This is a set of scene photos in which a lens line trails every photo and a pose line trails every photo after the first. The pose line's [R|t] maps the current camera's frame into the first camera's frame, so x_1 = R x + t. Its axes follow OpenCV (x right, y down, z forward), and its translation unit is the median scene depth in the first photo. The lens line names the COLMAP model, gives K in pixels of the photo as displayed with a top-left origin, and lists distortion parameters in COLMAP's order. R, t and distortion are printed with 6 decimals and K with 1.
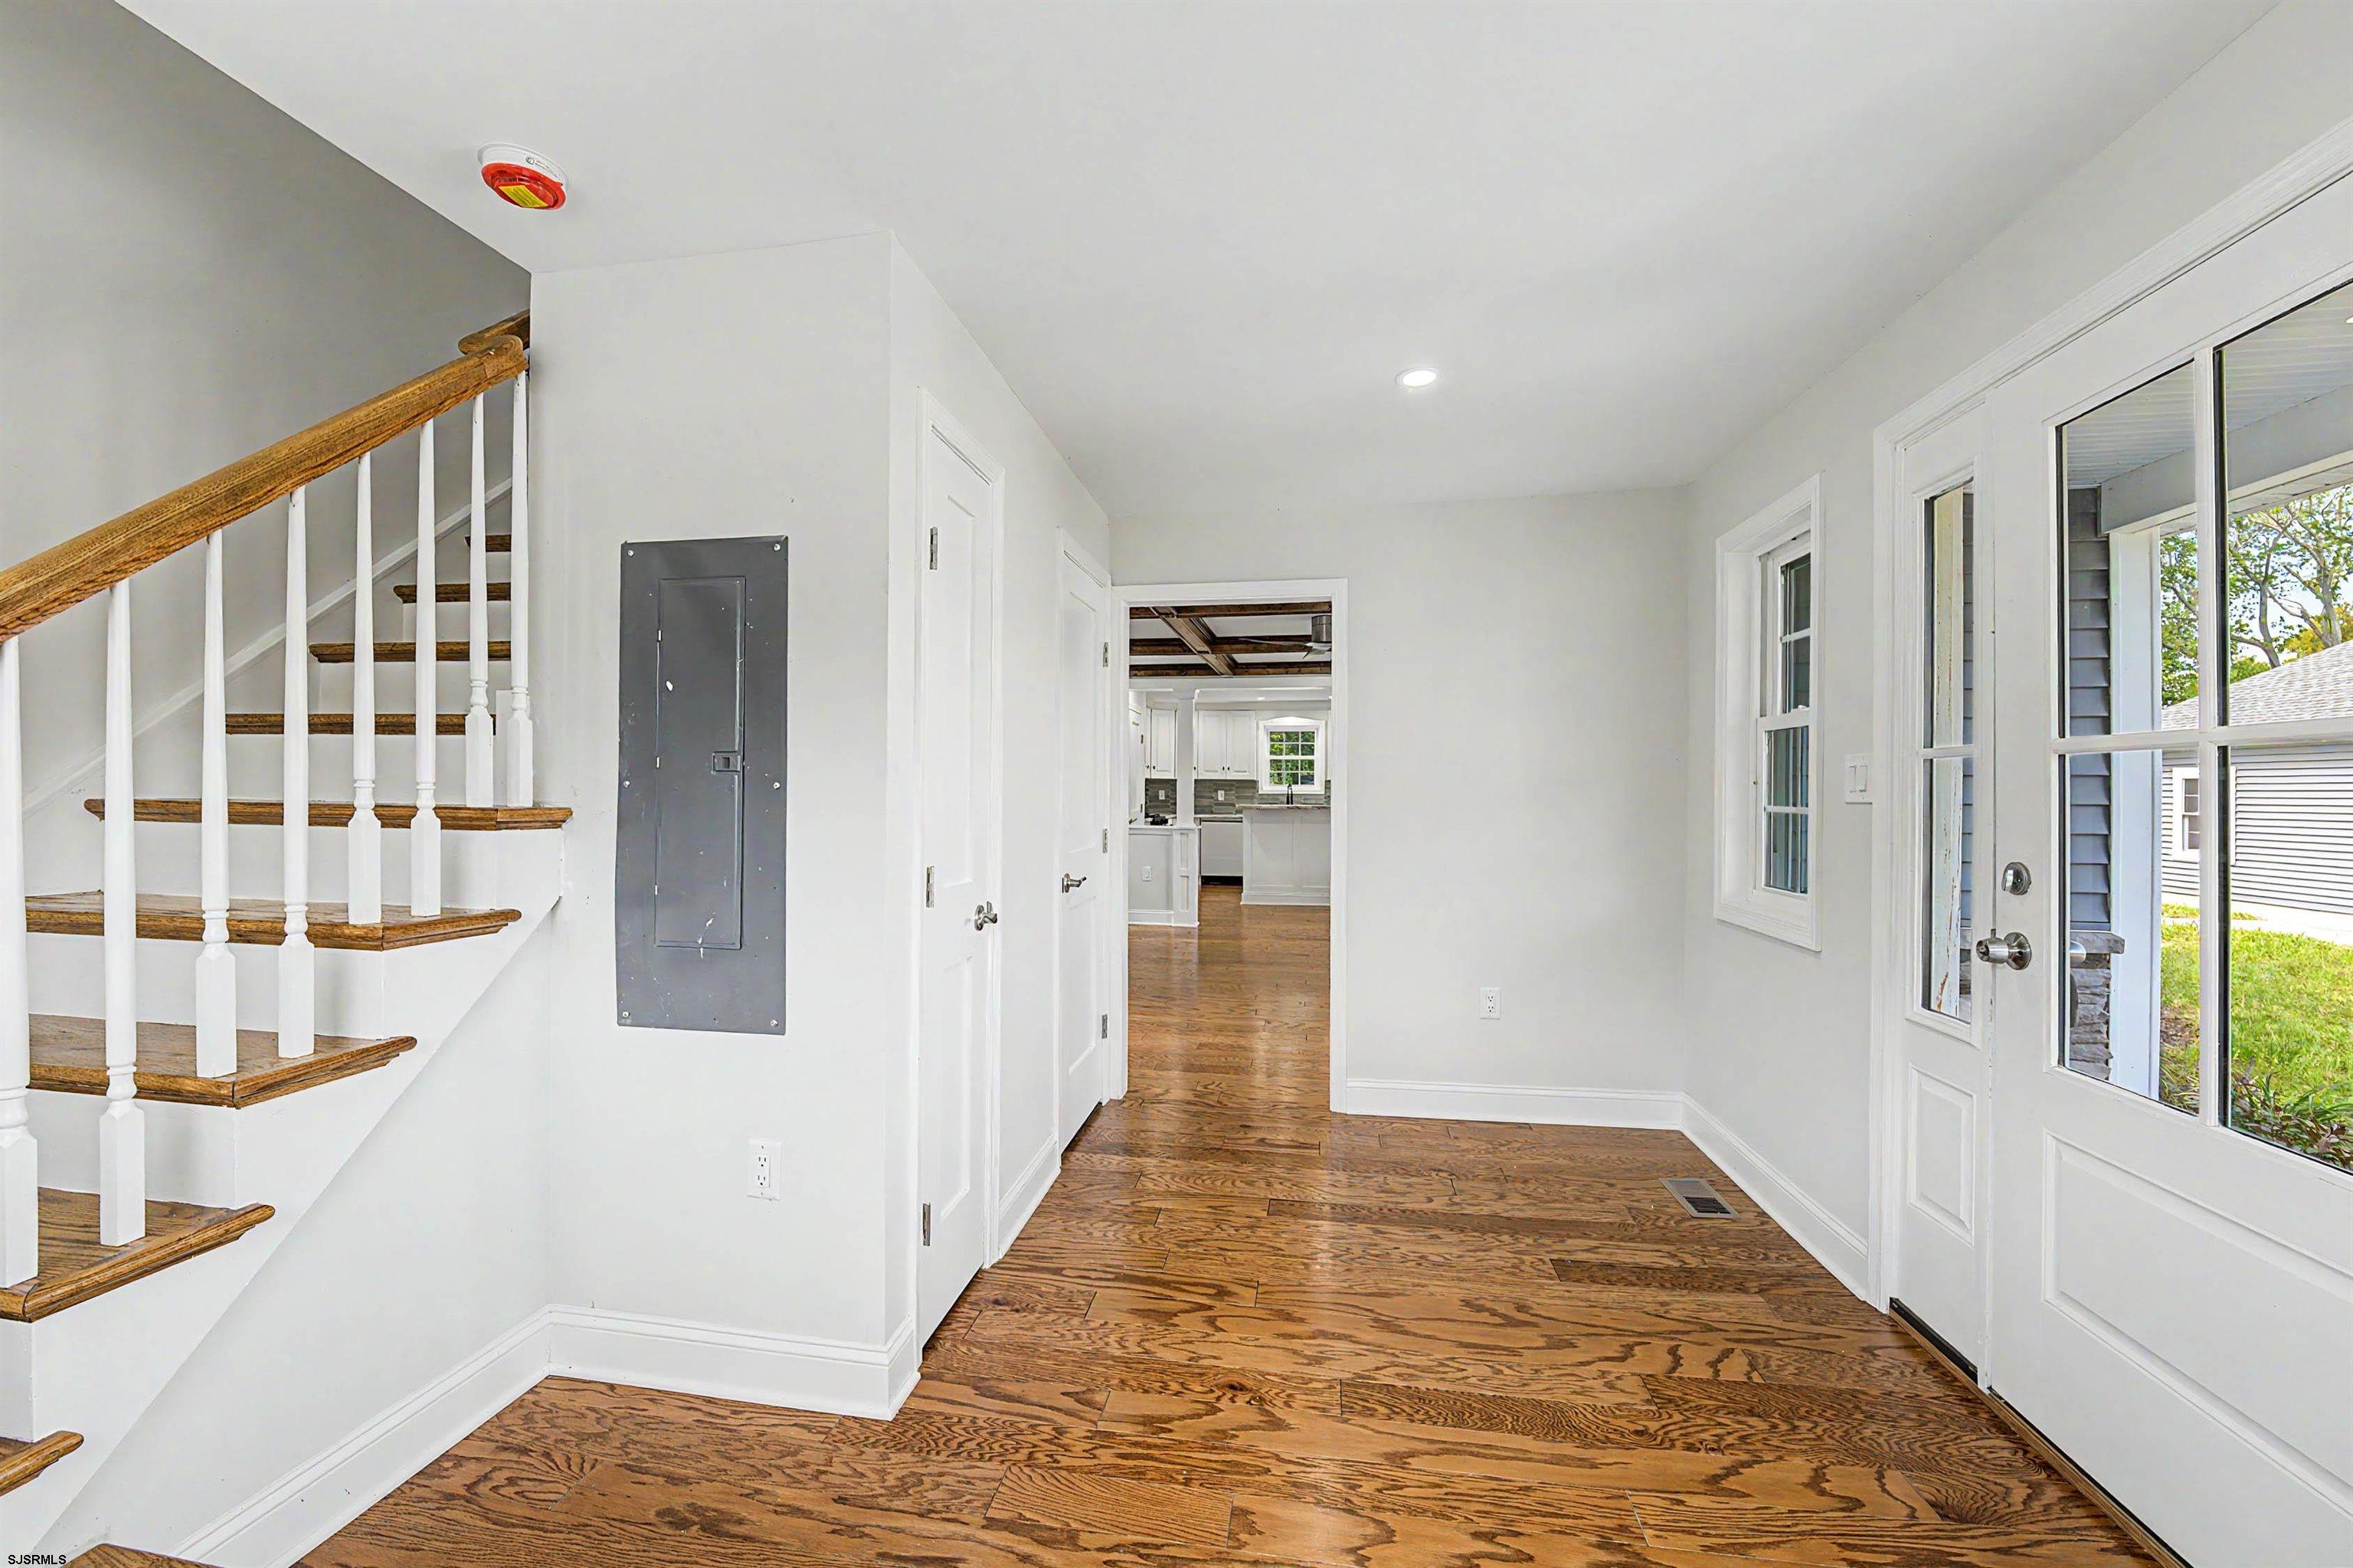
lens RADIAL K [[927.0, 0, 1149.5], [0, 927.0, 798.6], [0, 0, 1]] dist [-0.008626, 0.000008]
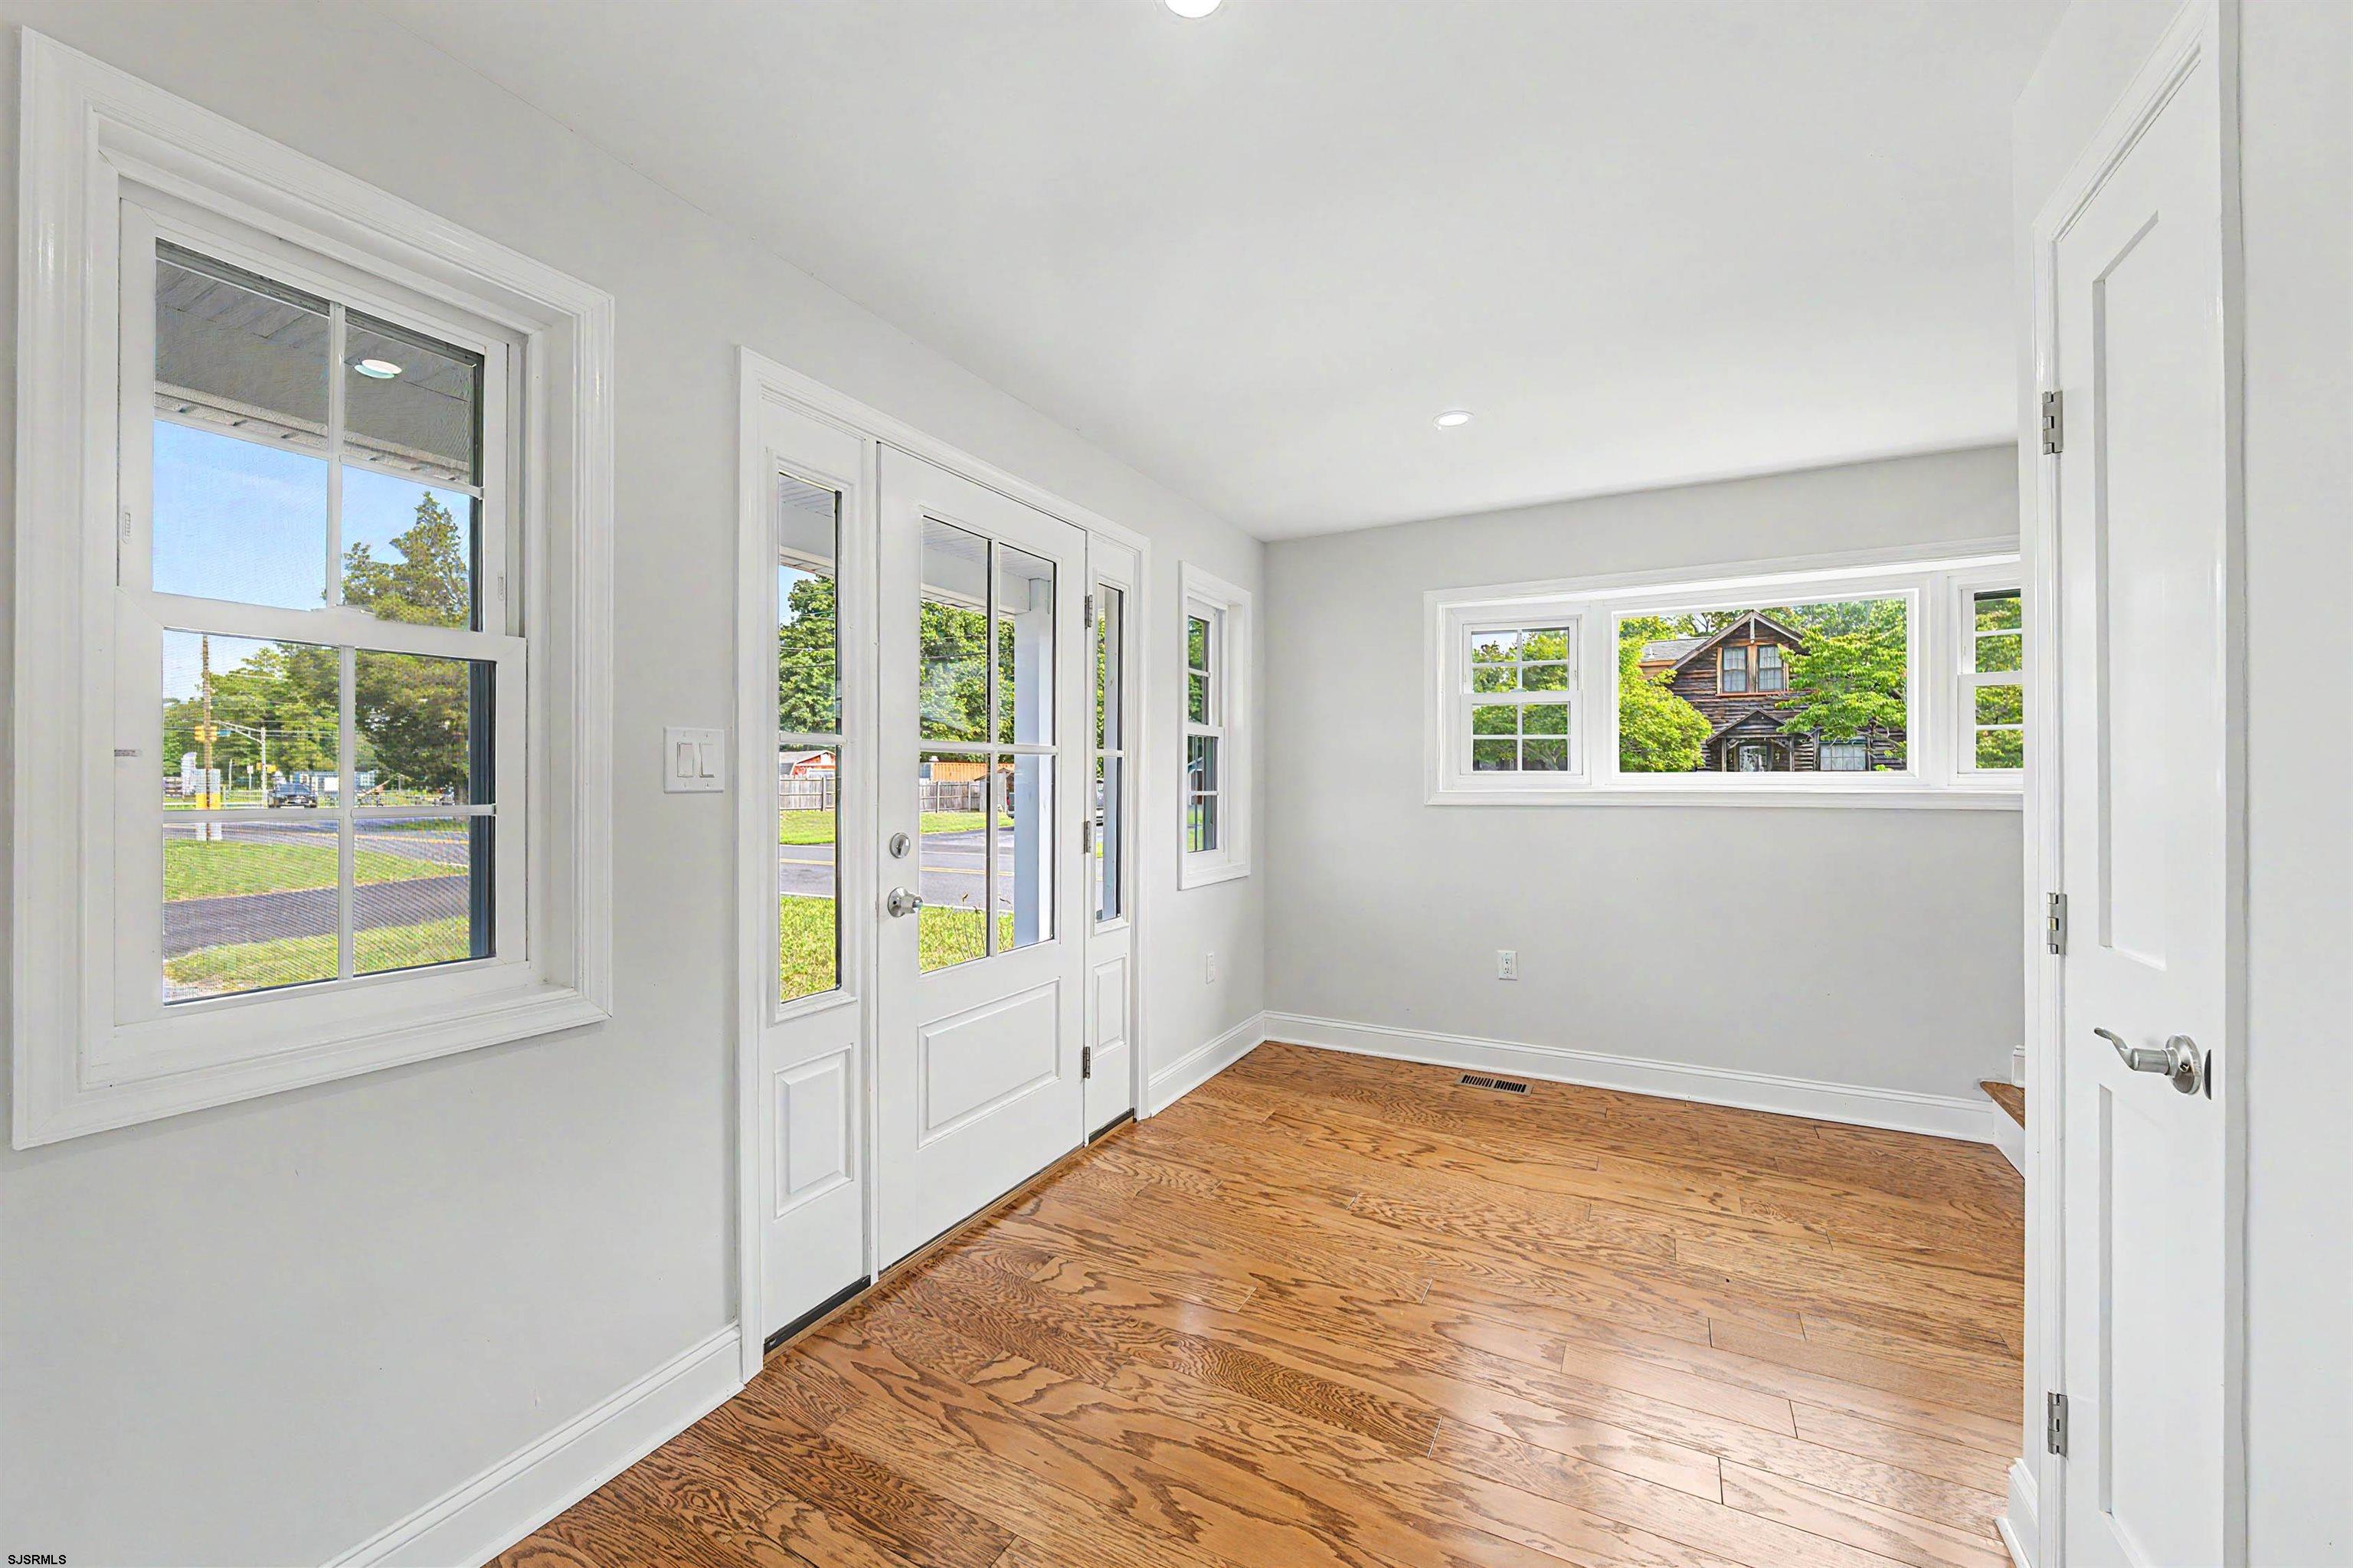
lens RADIAL K [[927.0, 0, 1167.1], [0, 927.0, 780.5], [0, 0, 1]] dist [-0.008626, 0.000008]
pose [[-0.954242, -0.006038, 0.298976, 0.162210], [-0.002080, 0.999906, 0.013557, -0.014159], [-0.299030, 0.012315, -0.954164, 1.644569]]
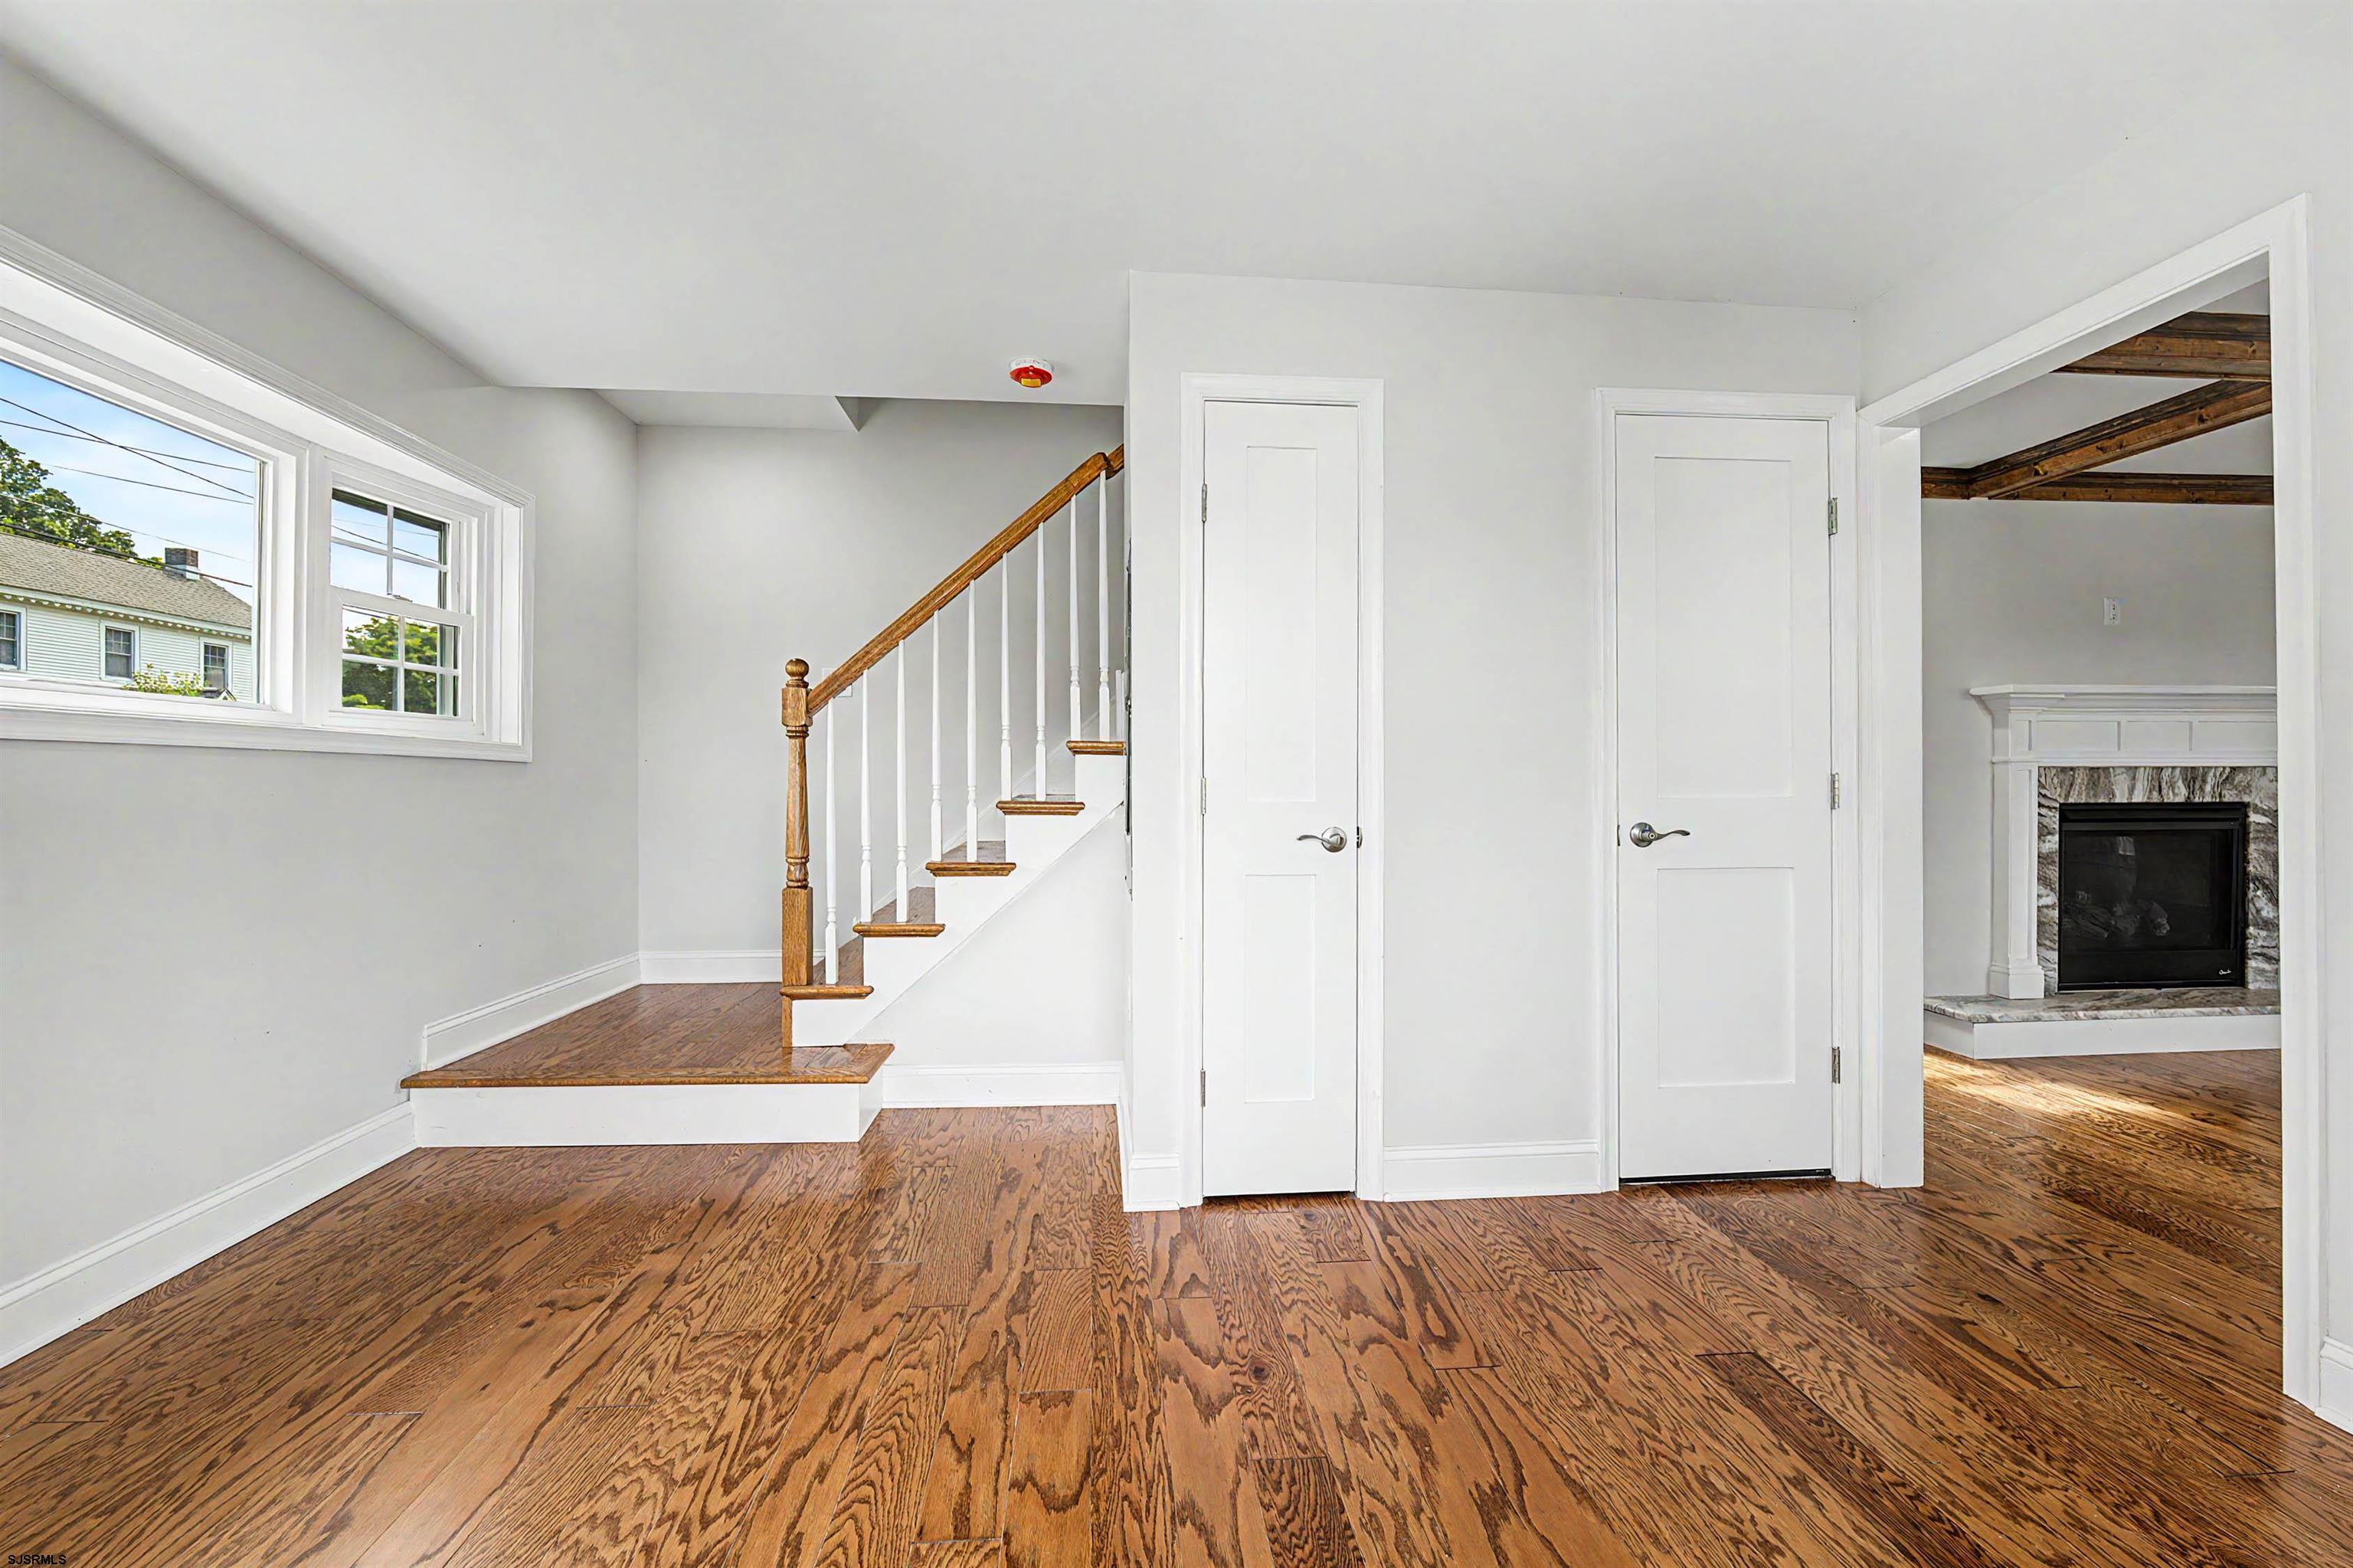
lens RADIAL K [[927.0, 0, 1181.6], [0, 927.0, 780.2], [0, 0, 1]] dist [-0.008626, 0.000008]
pose [[0.268192, -0.009706, -0.963317, 0.776153], [-0.007230, 0.999901, -0.012087, 0.084829], [0.963338, 0.010207, 0.268095, 0.596717]]
